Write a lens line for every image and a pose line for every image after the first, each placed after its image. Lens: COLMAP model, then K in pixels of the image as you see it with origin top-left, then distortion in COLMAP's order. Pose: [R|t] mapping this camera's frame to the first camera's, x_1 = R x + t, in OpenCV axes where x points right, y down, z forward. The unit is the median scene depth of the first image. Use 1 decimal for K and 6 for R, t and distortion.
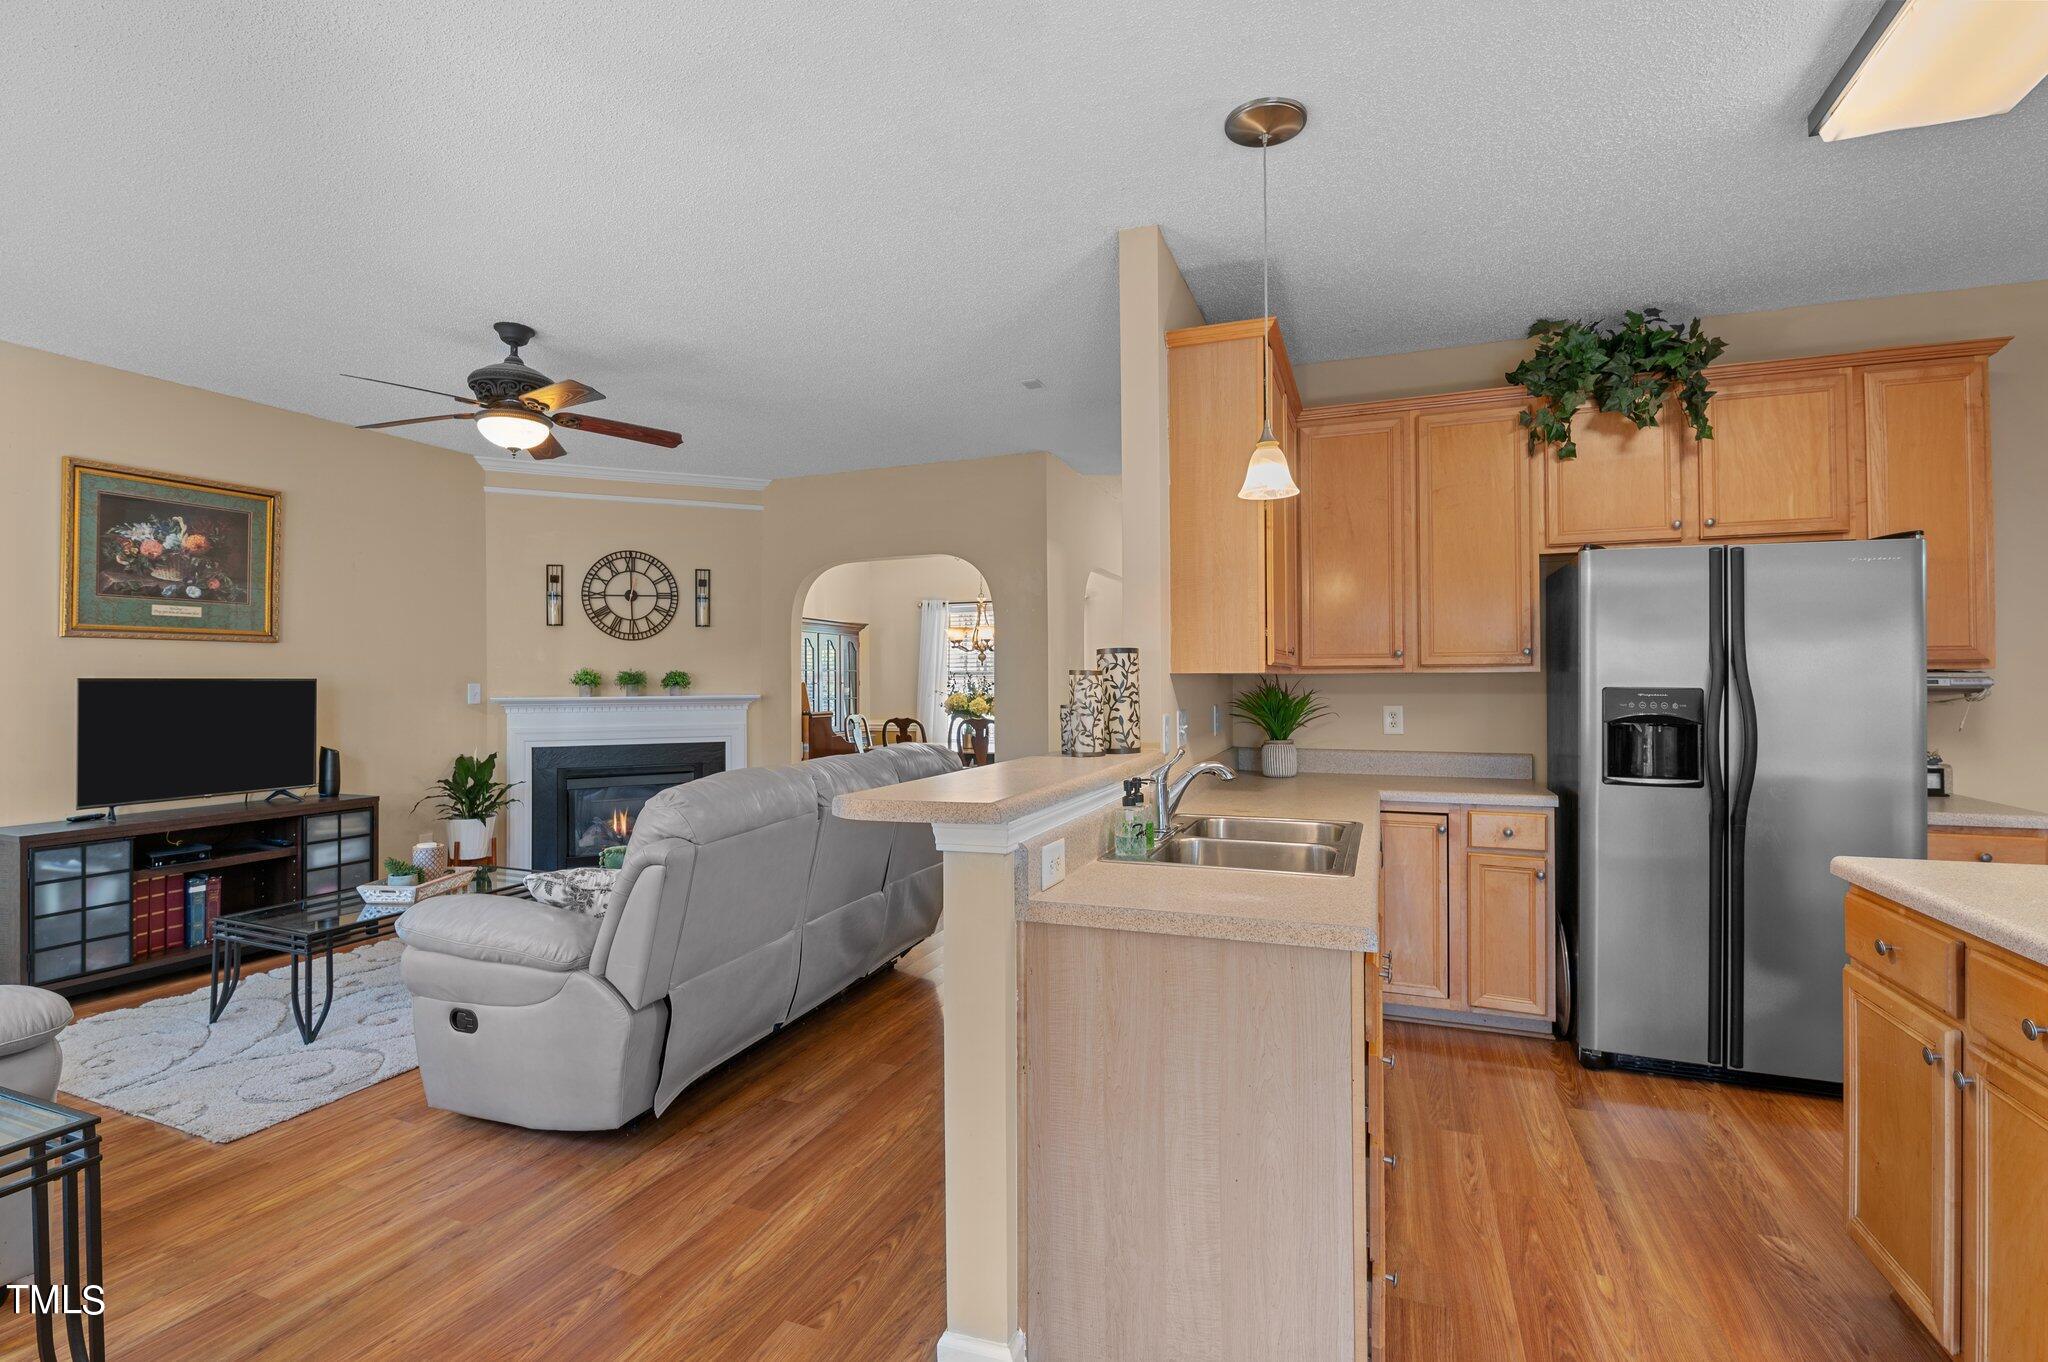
lens RADIAL K [[923.1, 0, 1019.1], [0, 923.1, 674.2], [0, 0, 1]] dist [-0.002173, -0.009726]
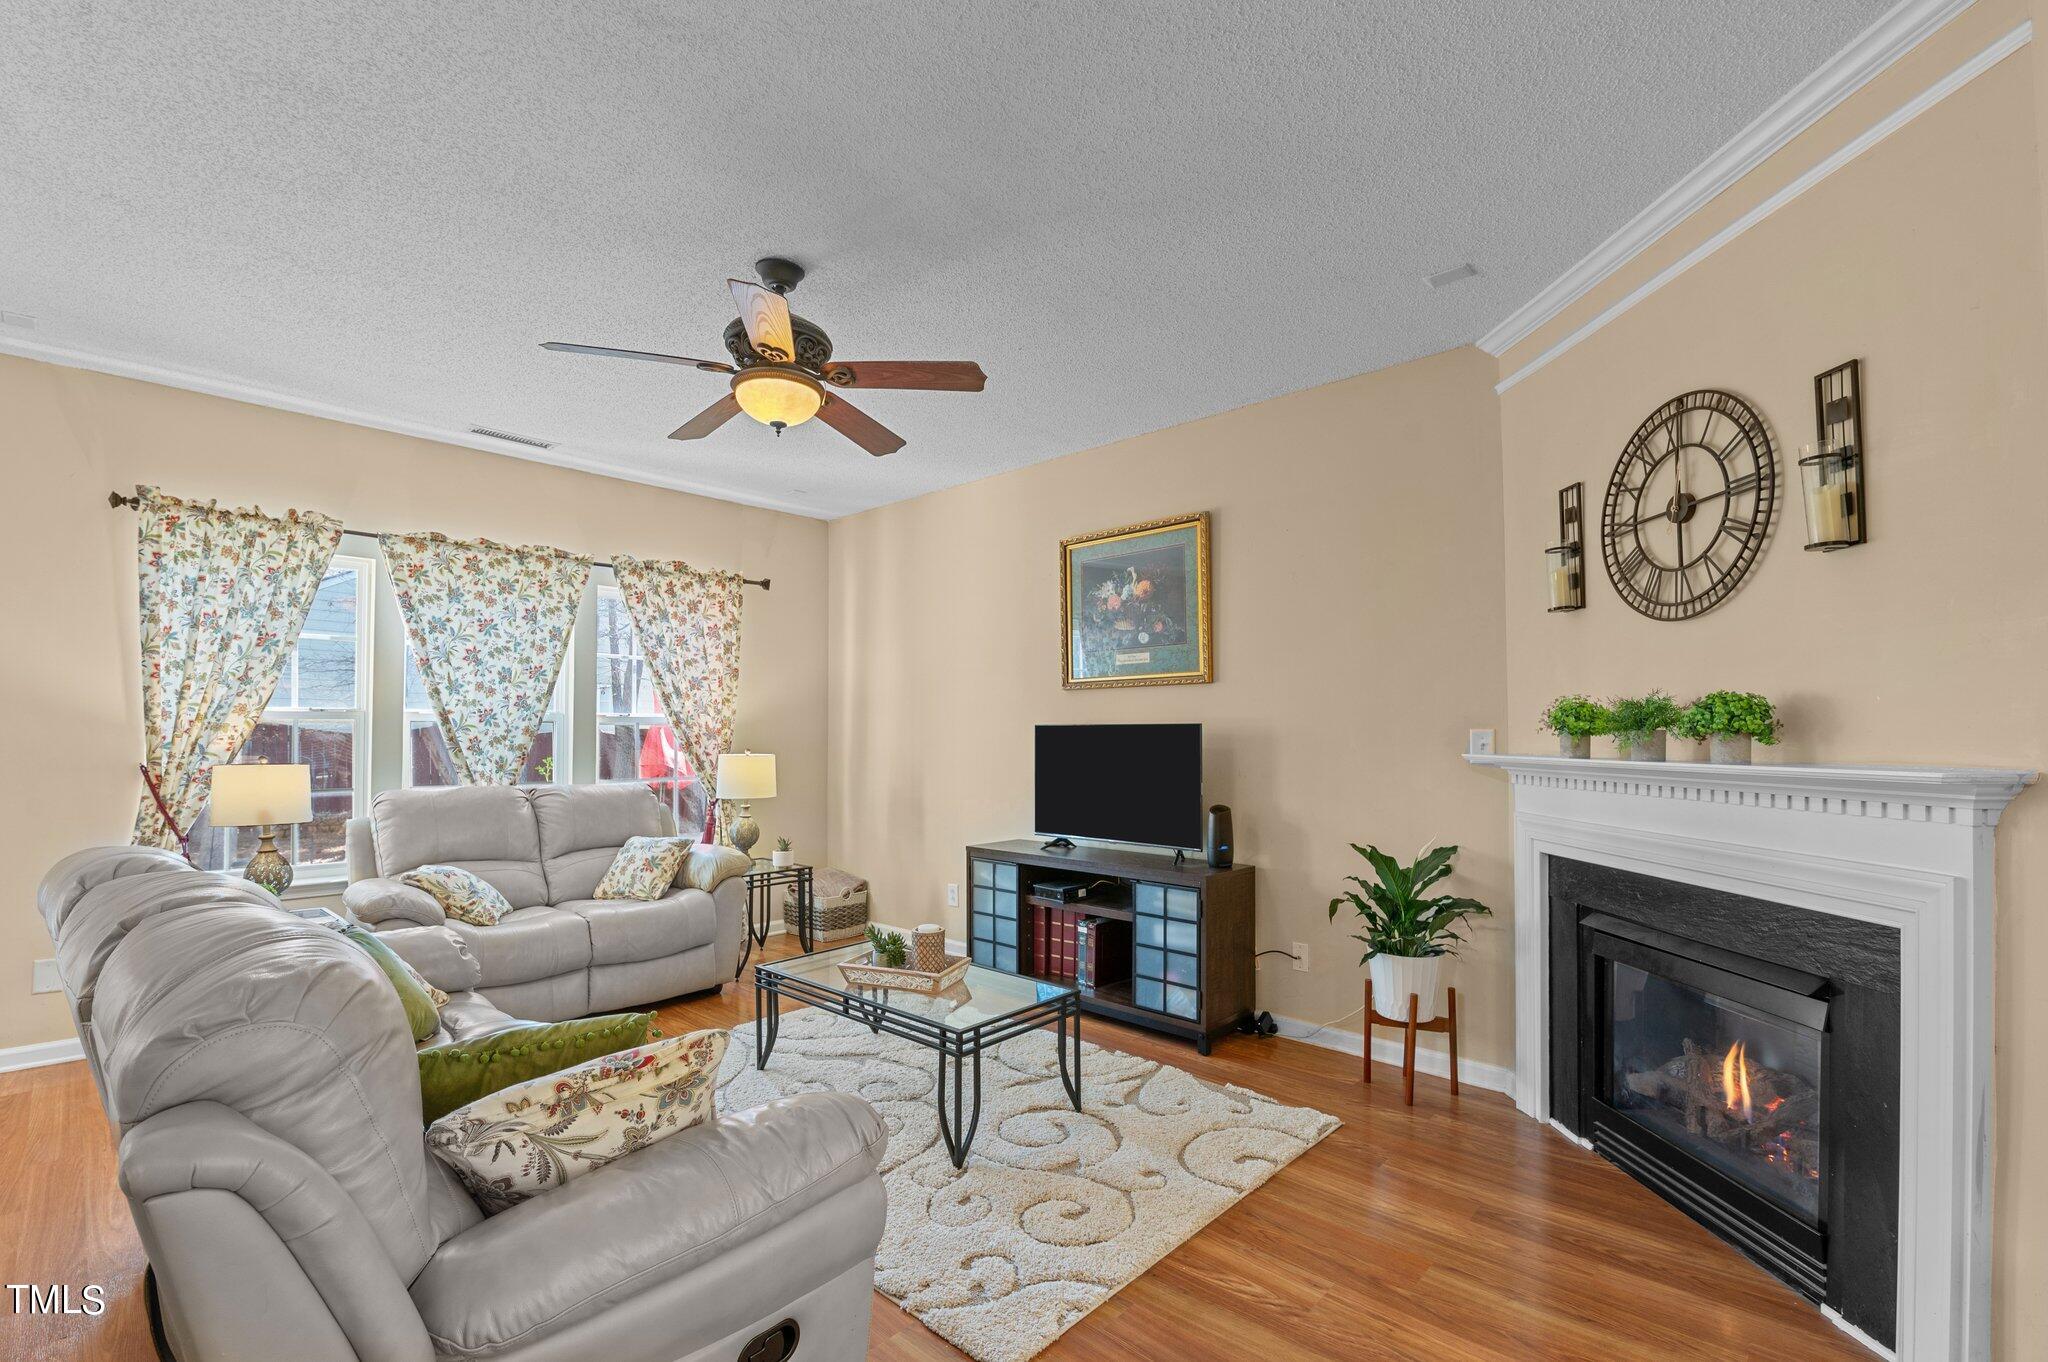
lens RADIAL K [[901.0, 0, 1020.6], [0, 901.0, 726.8], [0, 0, 1]] dist [-0.003405, -0.000775]
pose [[-0.363864, -0.004672, -0.931440, 0.074745], [0.009531, 0.999916, -0.008739, 0.016416], [0.931403, -0.012057, -0.363789, 1.412082]]
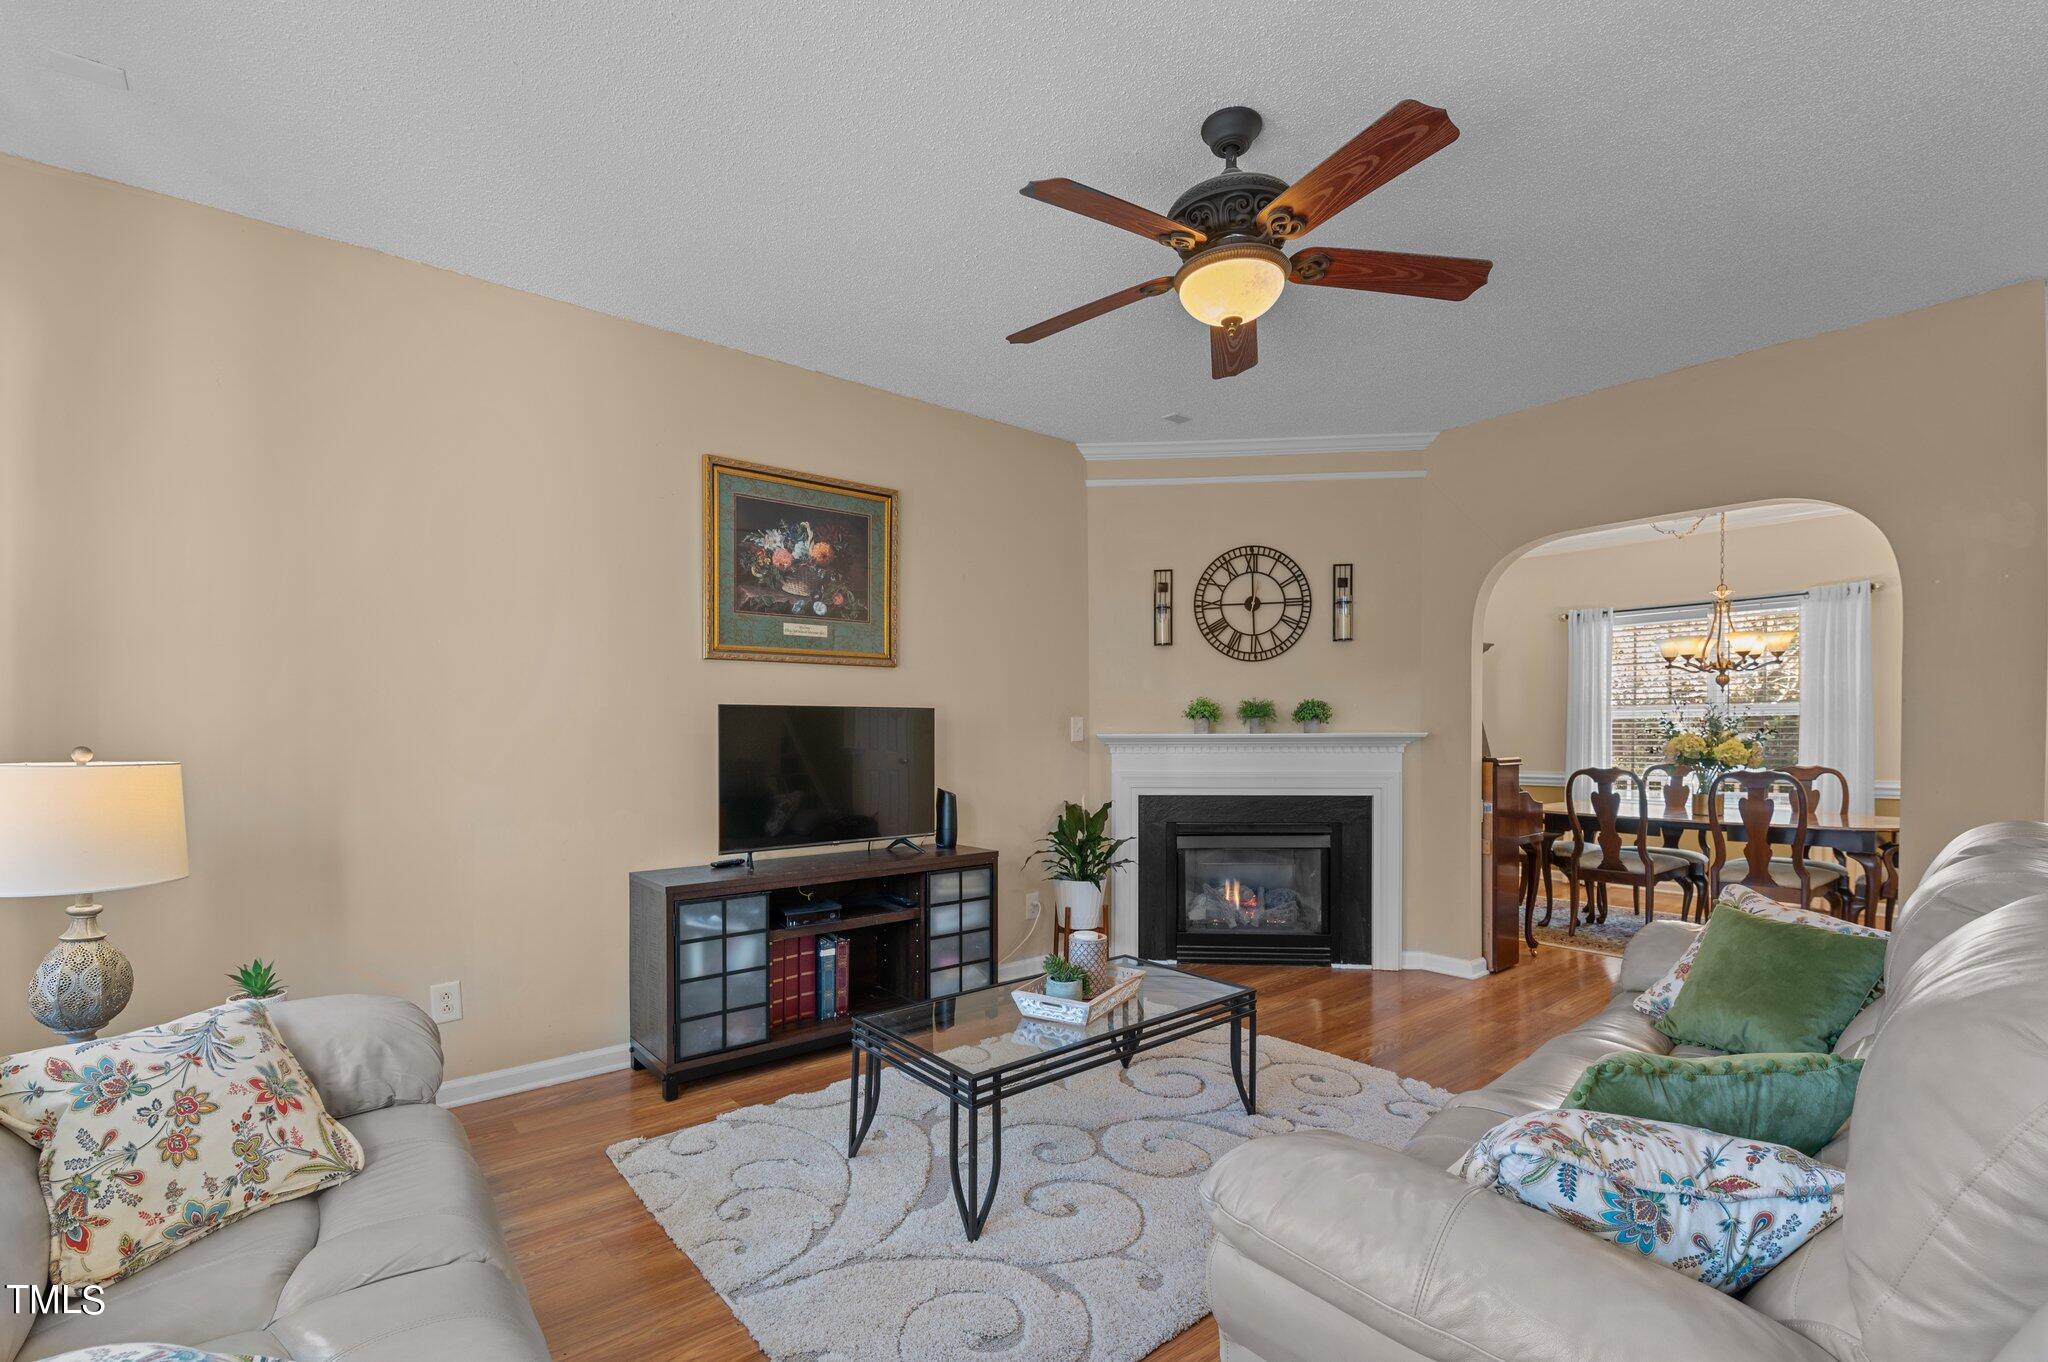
lens RADIAL K [[900.4, 0, 1012.2], [0, 900.4, 745.4], [0, 0, 1]] dist [-0.001261, 0.000084]
pose [[0.874921, 0.008417, -0.484192, -0.370854], [0.003830, 0.999697, 0.024300, 0.023836], [0.484250, -0.023115, 0.874624, 0.382304]]
